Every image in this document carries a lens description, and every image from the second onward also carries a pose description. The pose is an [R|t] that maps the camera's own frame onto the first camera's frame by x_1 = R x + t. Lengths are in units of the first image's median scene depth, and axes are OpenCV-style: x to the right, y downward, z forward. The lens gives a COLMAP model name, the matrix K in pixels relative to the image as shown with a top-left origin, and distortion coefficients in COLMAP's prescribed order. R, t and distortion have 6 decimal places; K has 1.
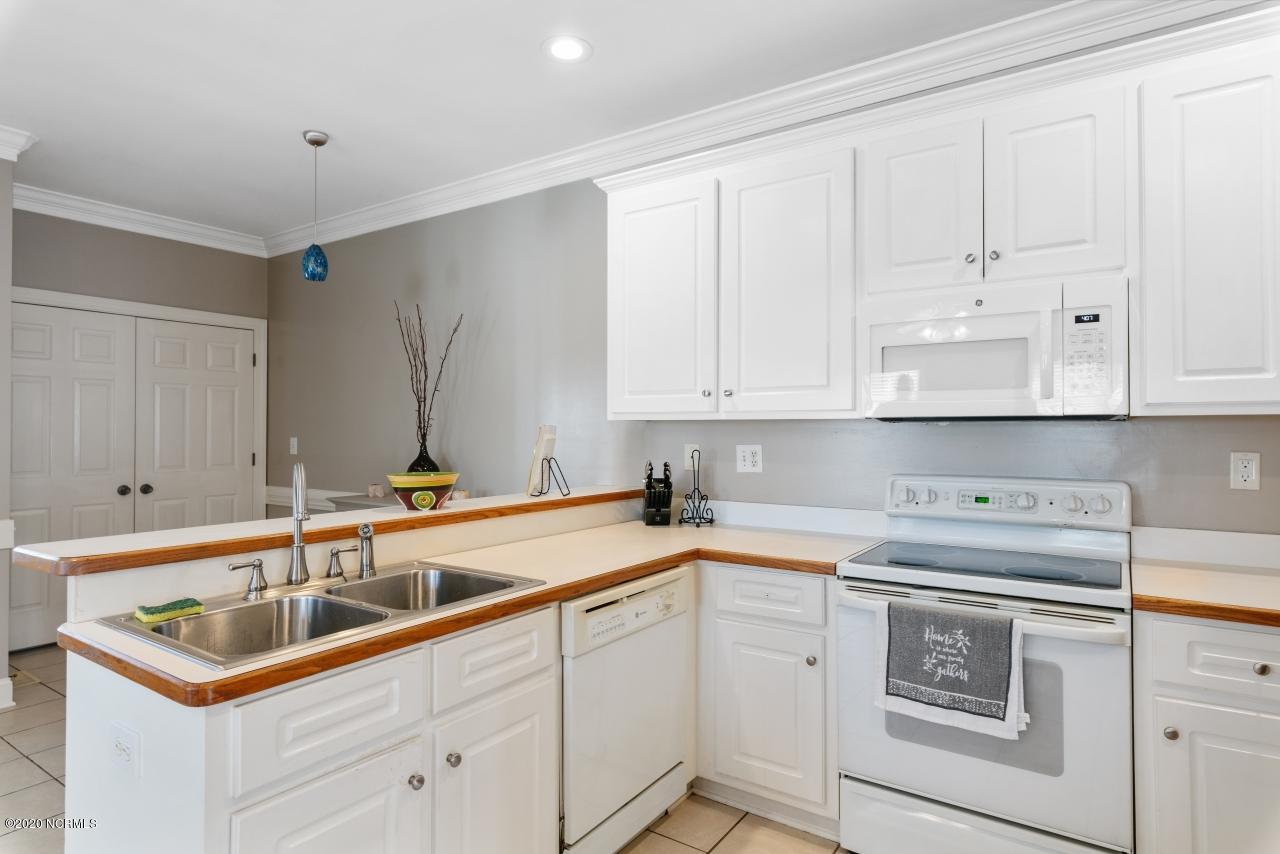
lens RADIAL K [[712.3, 0, 625.3], [0, 712.3, 422.6], [0, 0, 1]] dist [0.019358, 0.000799]
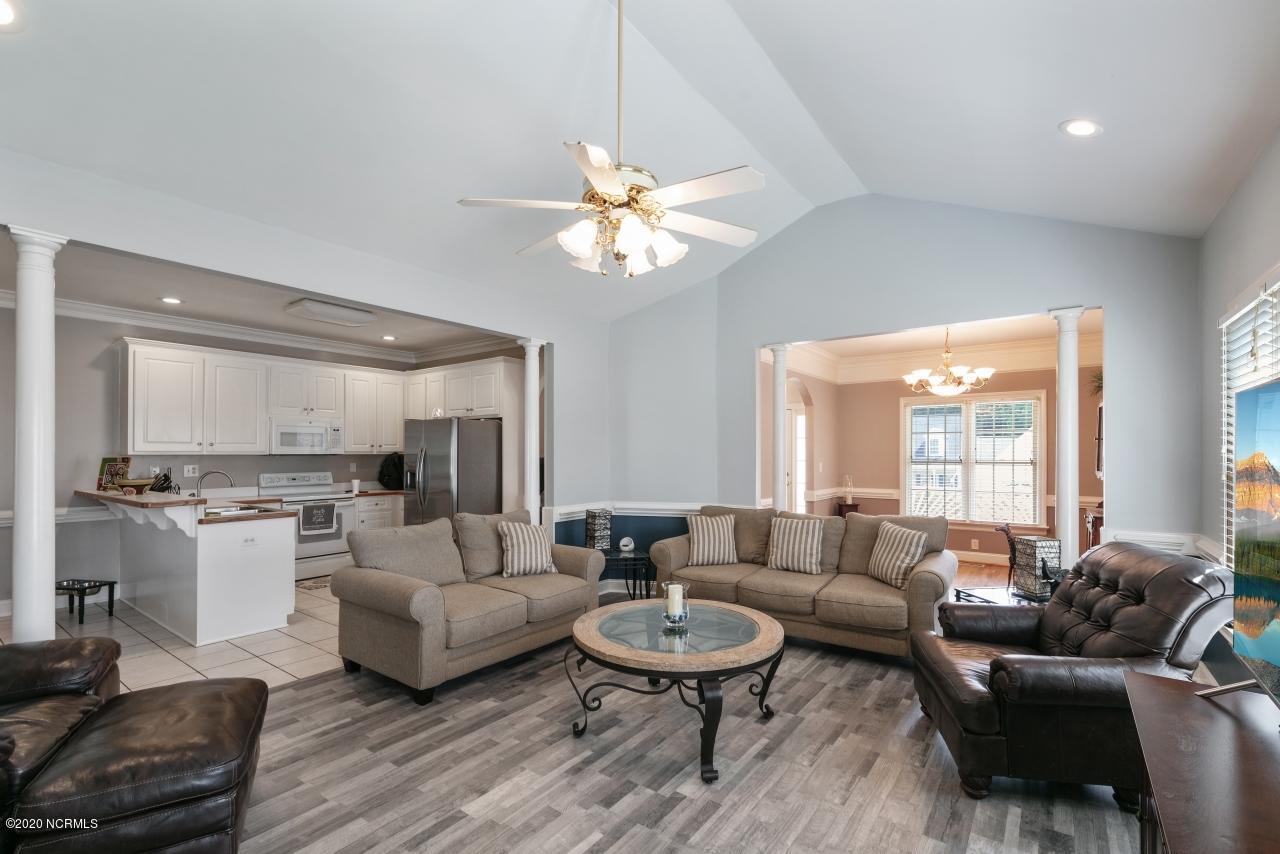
lens RADIAL K [[557.7, 0, 644.2], [0, 557.7, 449.0], [0, 0, 1]] dist [0.000818, 0.000096]
pose [[0.034336, 0.006002, 0.999392, -1.425314], [-0.007030, 0.999959, -0.005764, -0.018939], [-0.999386, -0.006828, 0.034376, -0.489697]]
